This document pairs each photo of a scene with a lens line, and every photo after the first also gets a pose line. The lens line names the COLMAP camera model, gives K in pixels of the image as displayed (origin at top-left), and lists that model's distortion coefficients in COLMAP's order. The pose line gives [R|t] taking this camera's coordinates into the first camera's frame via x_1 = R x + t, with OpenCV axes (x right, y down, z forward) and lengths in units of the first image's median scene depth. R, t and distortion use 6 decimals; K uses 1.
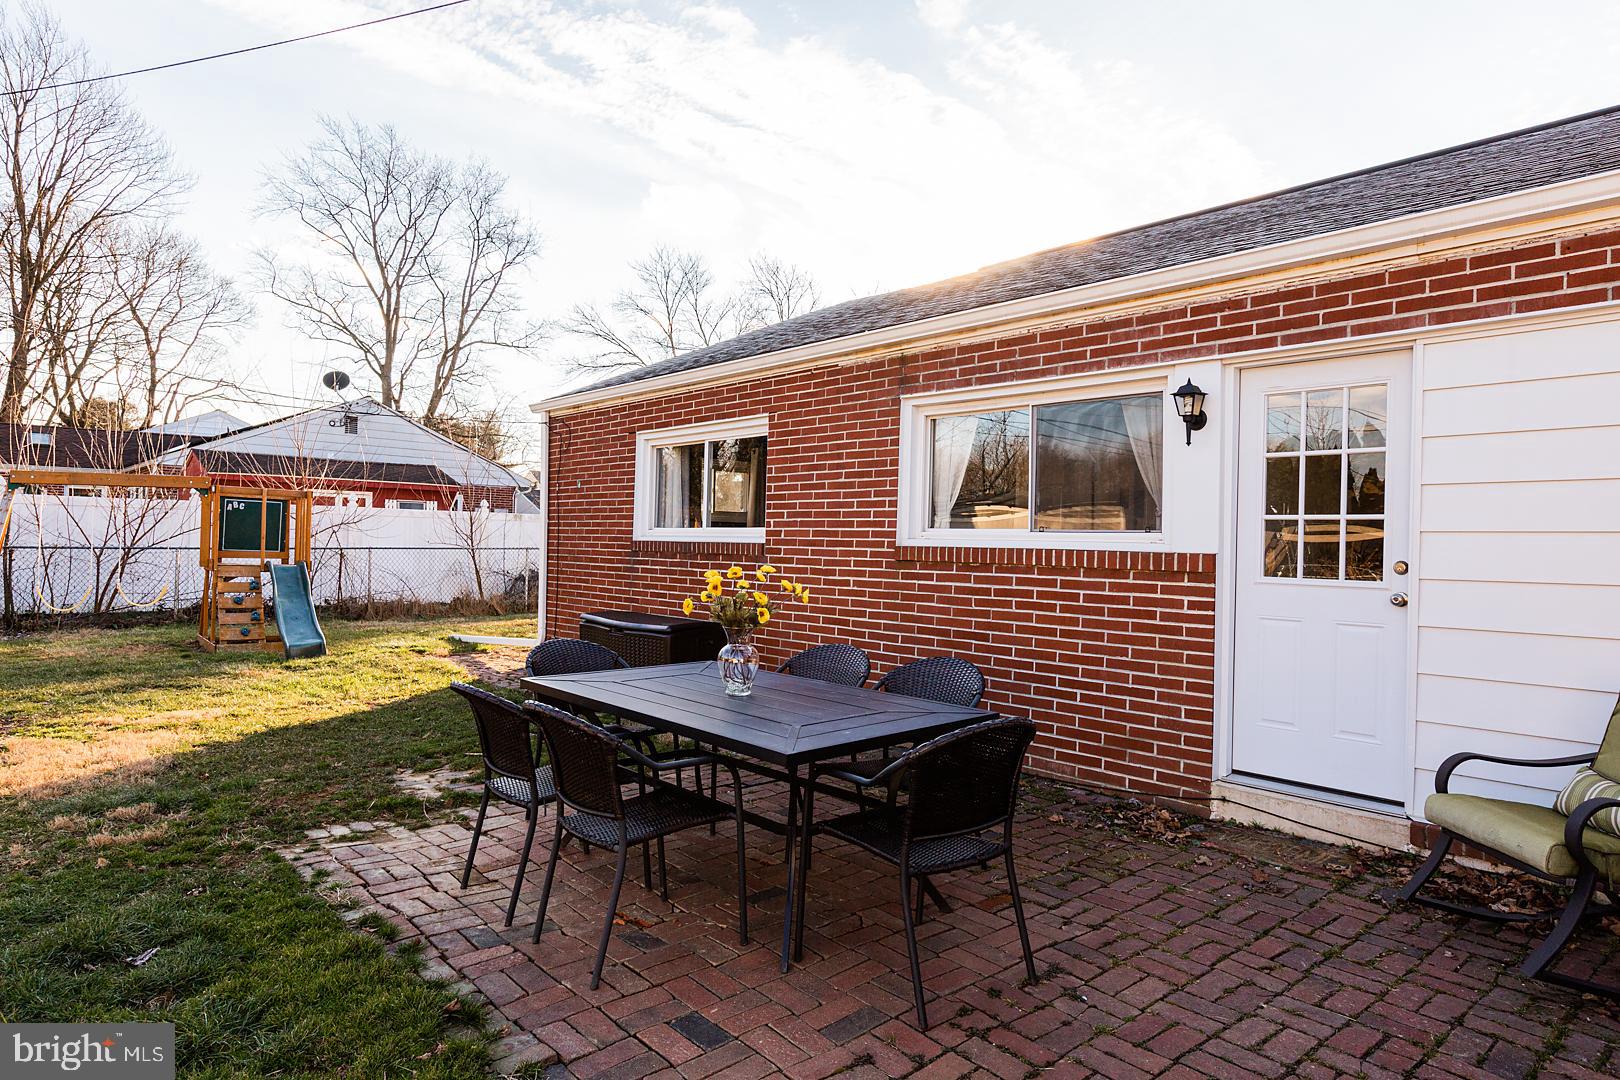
lens RADIAL K [[961.1, 0, 808.3], [0, 961.1, 532.4], [0, 0, 1]] dist [-0.001823, -0.000718]
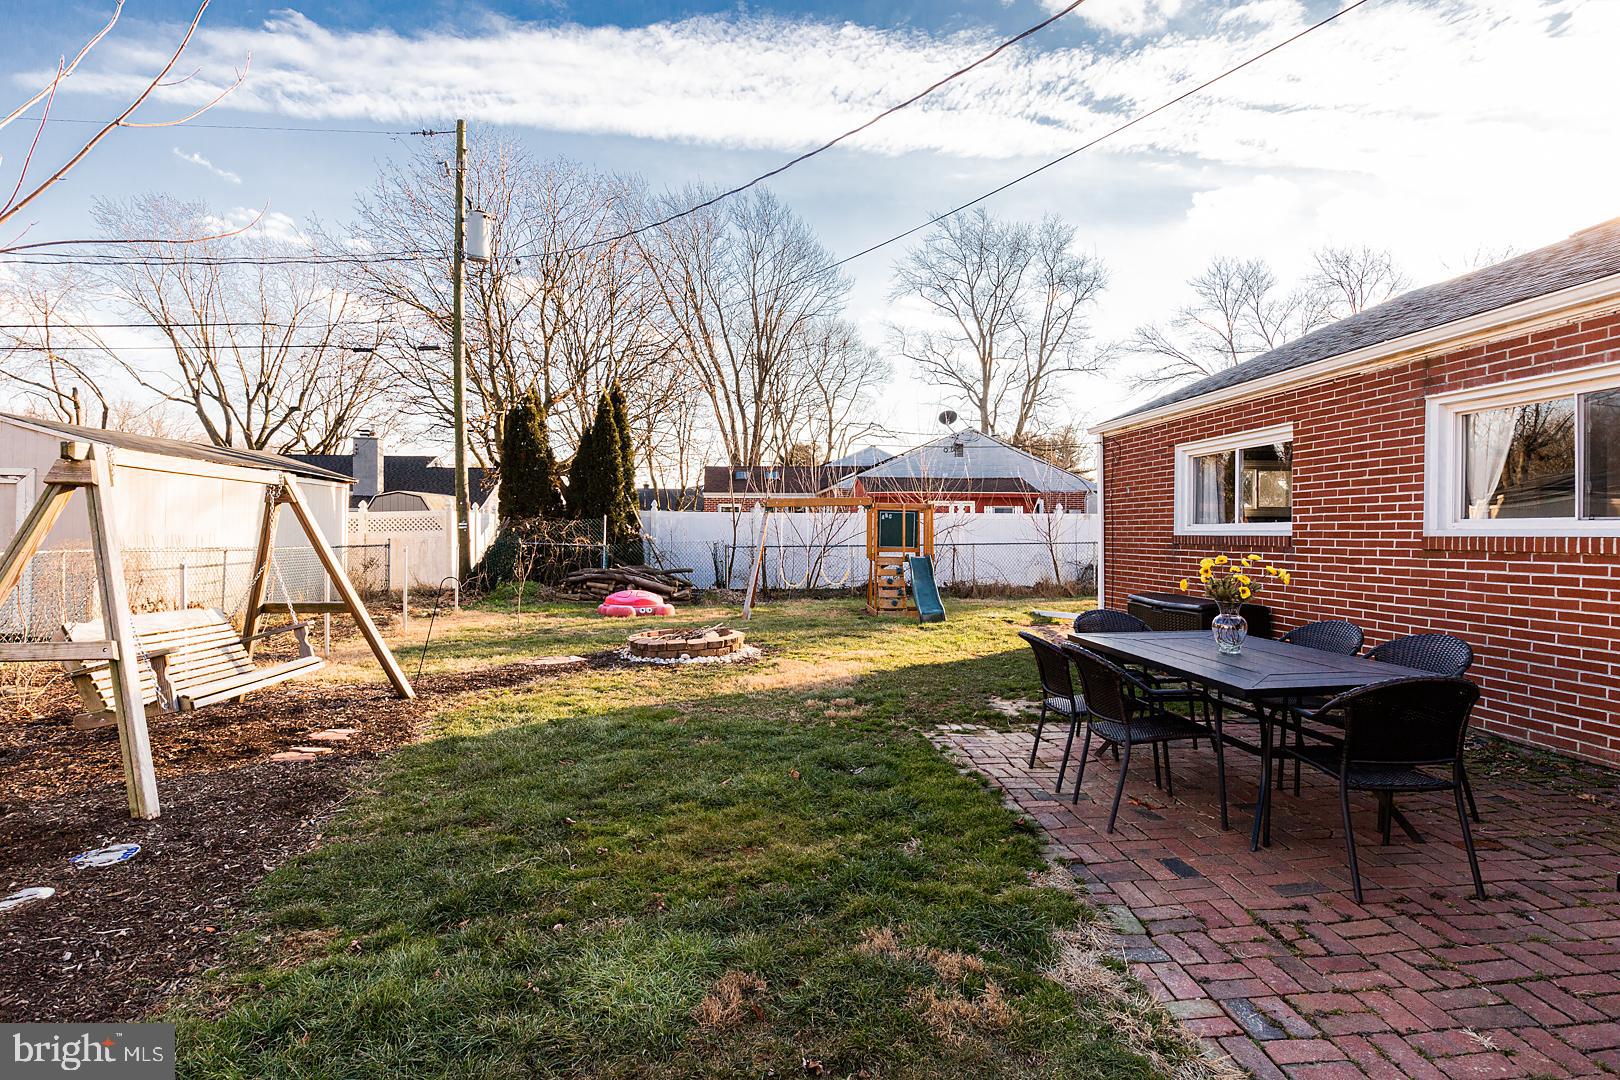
lens RADIAL K [[830.3, 0, 809.1], [0, 830.3, 533.8], [0, 0, 1]] dist [-0.000161, -0.002140]
pose [[0.810229, -0.020212, -0.585764, 0.073212], [0.023840, 0.999715, -0.001521, -0.003546], [0.585628, -0.012732, 0.810480, -0.145055]]
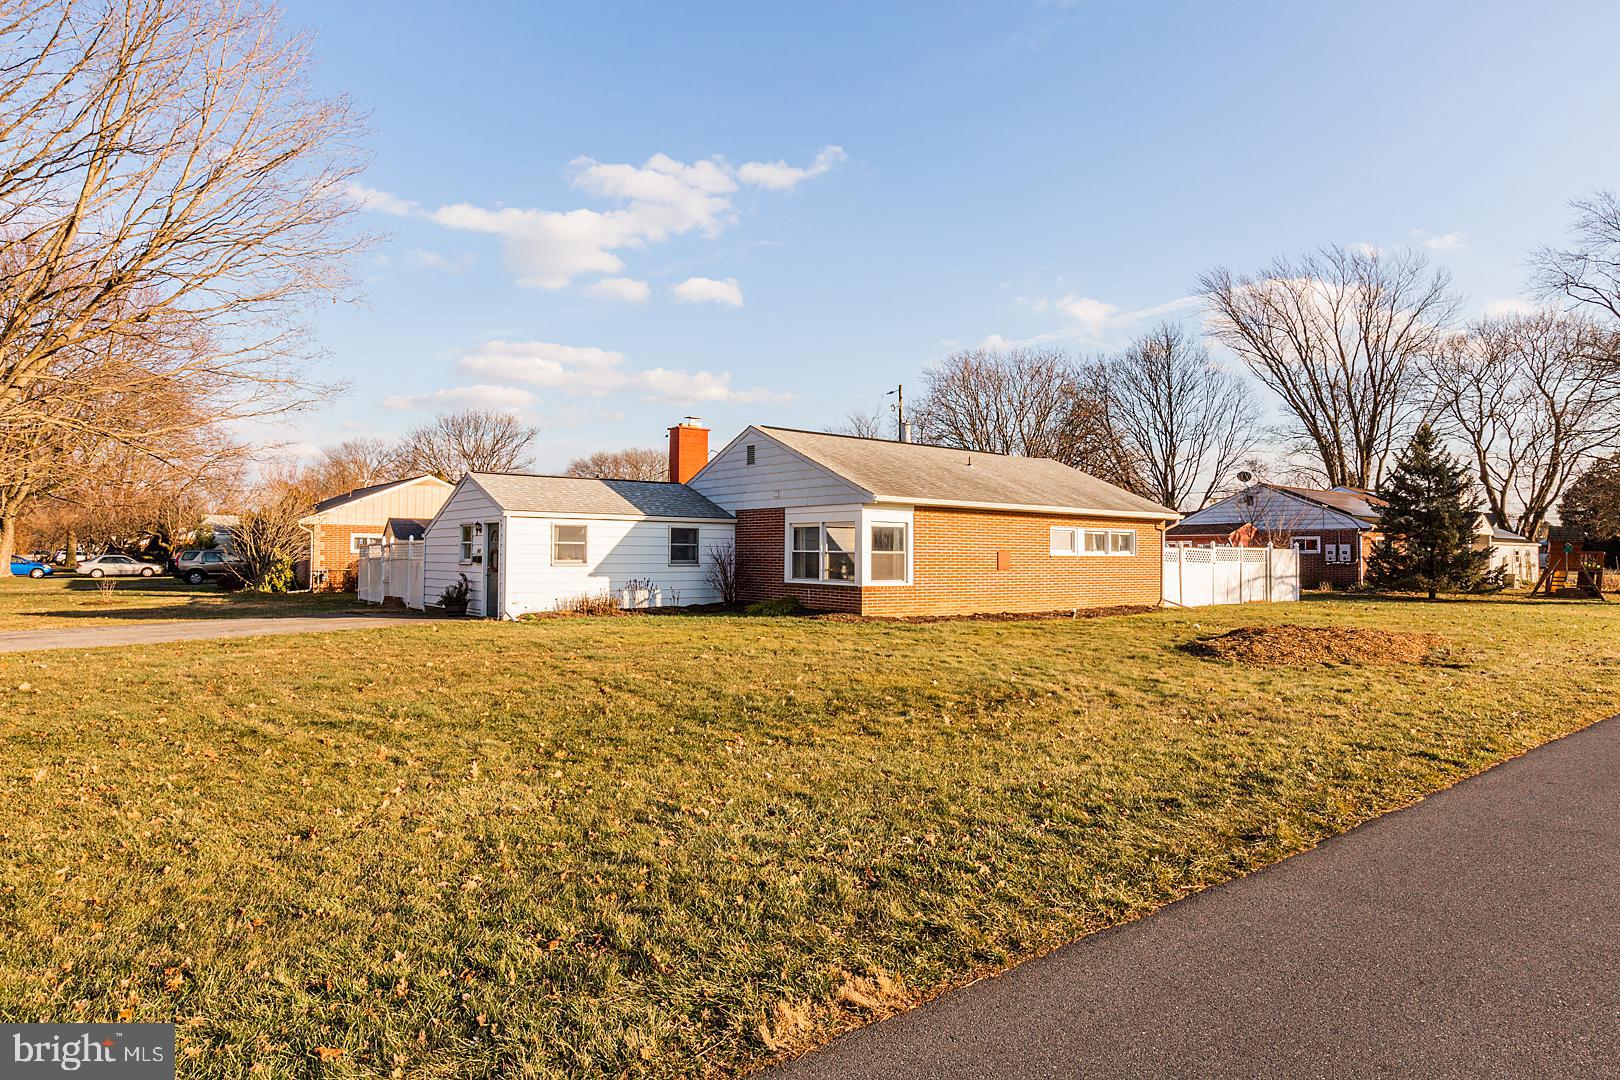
lens RADIAL K [[941.0, 0, 807.1], [0, 941.0, 530.8], [0, 0, 1]] dist [0.003345, 0.001463]
pose [[-0.062388, -0.050732, -0.996762, 4.602164], [0.004491, 0.998683, -0.051111, 0.097688], [0.998042, -0.007665, -0.062078, 1.063754]]
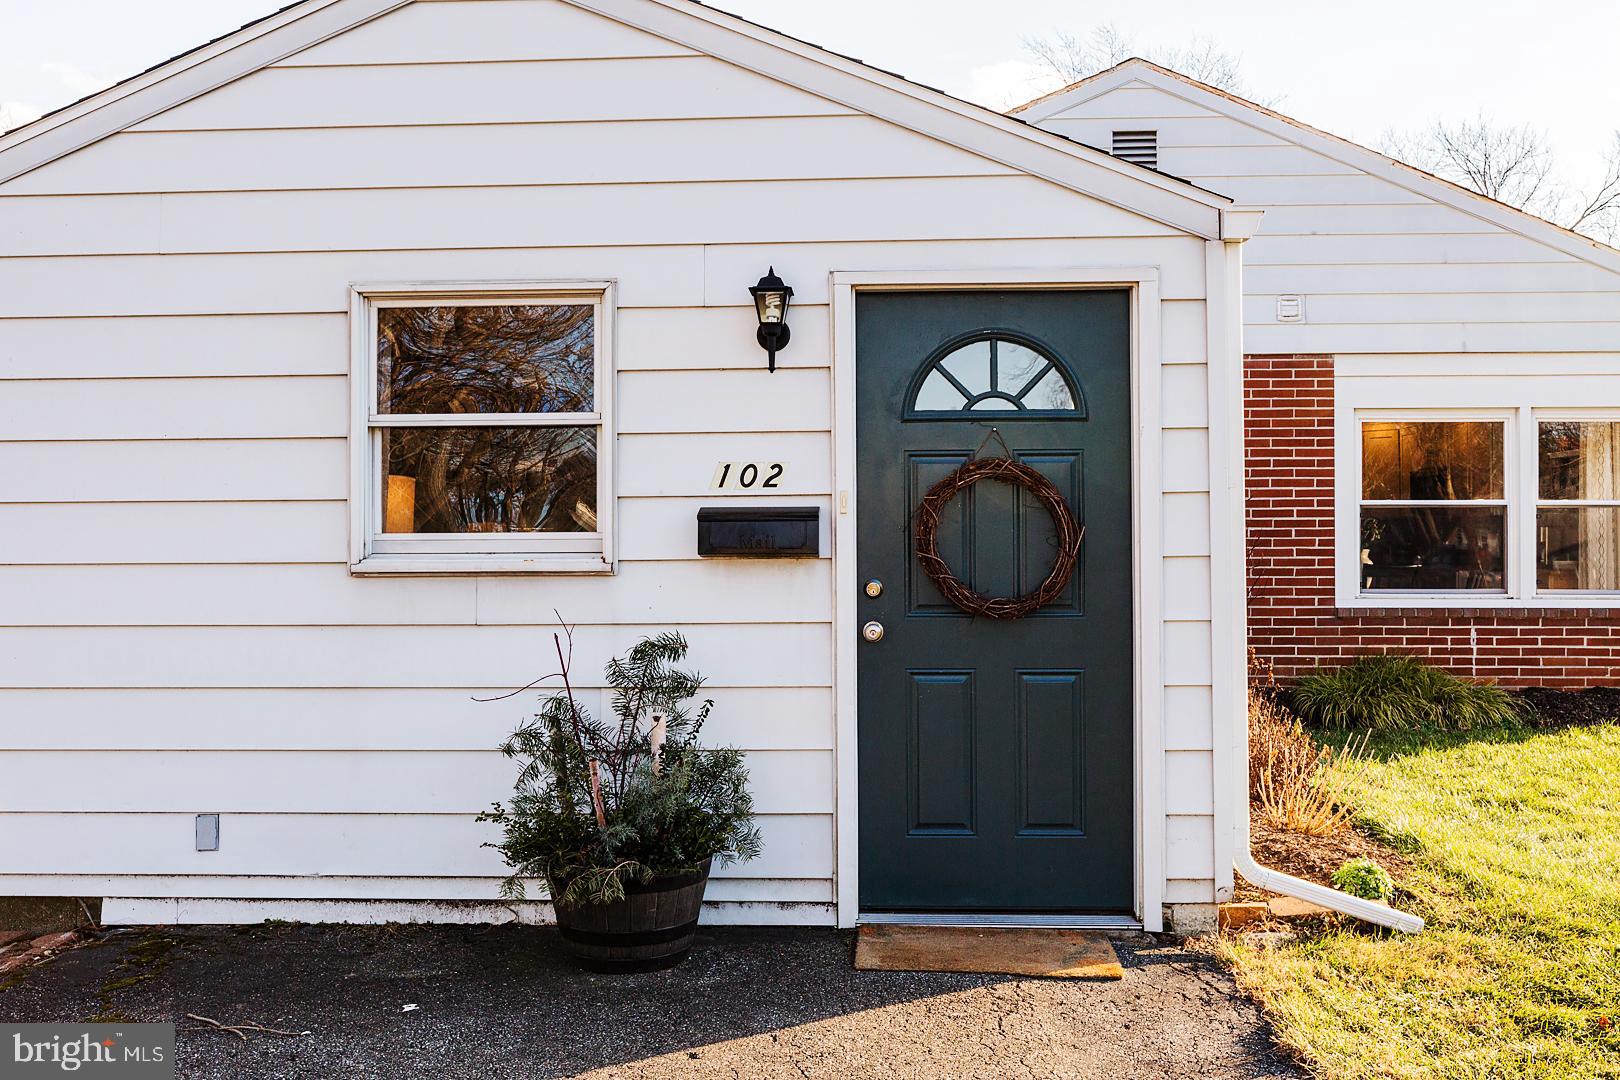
lens RADIAL K [[1577.1, 0, 810.0], [0, 1577.1, 540.0], [0, 0, 1]] dist [-0.010031, -0.001933]
pose [[0.710795, -0.028696, -0.702814, 2.119896], [0.030529, 0.999485, -0.009933, 0.039464], [0.702736, -0.014396, 0.711305, -0.730921]]
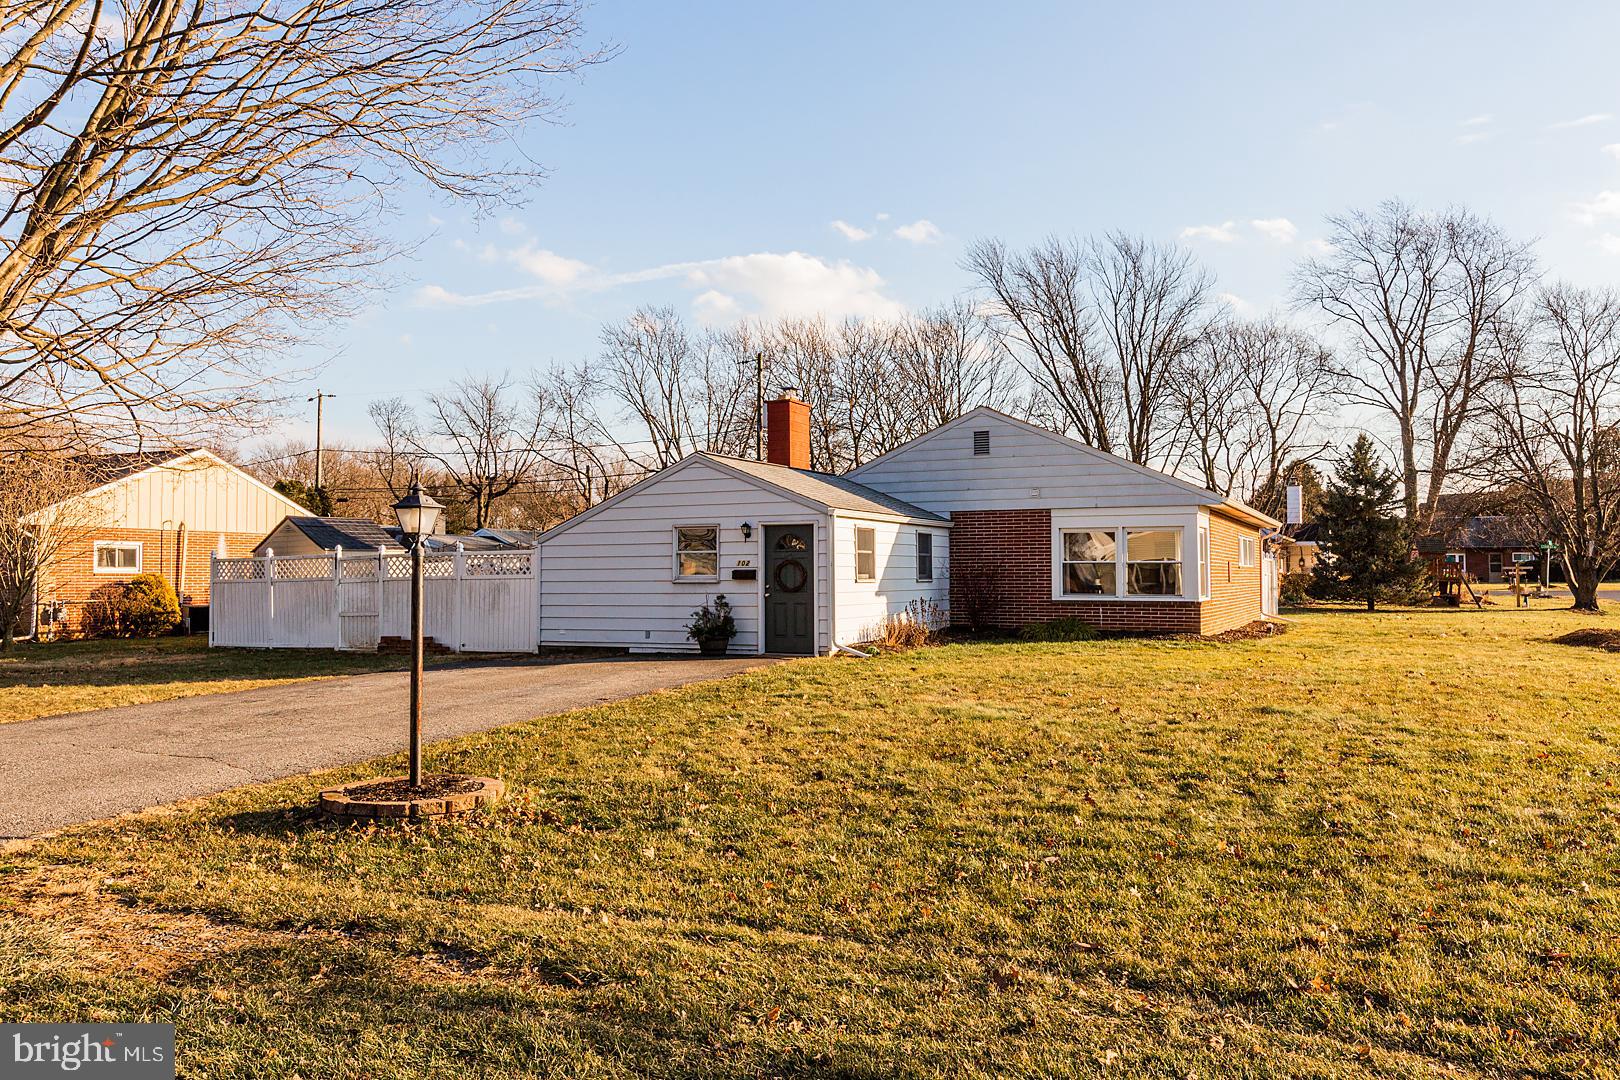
lens RADIAL K [[1259.6, 0, 810.0], [0, 1259.6, 540.0], [0, 0, 1]] dist [0.006208, -0.002564]
pose [[0.392443, -0.053201, -0.918236, 4.378323], [0.025332, 0.998572, -0.047028, 0.089486], [0.919427, -0.004805, 0.393231, -1.242350]]
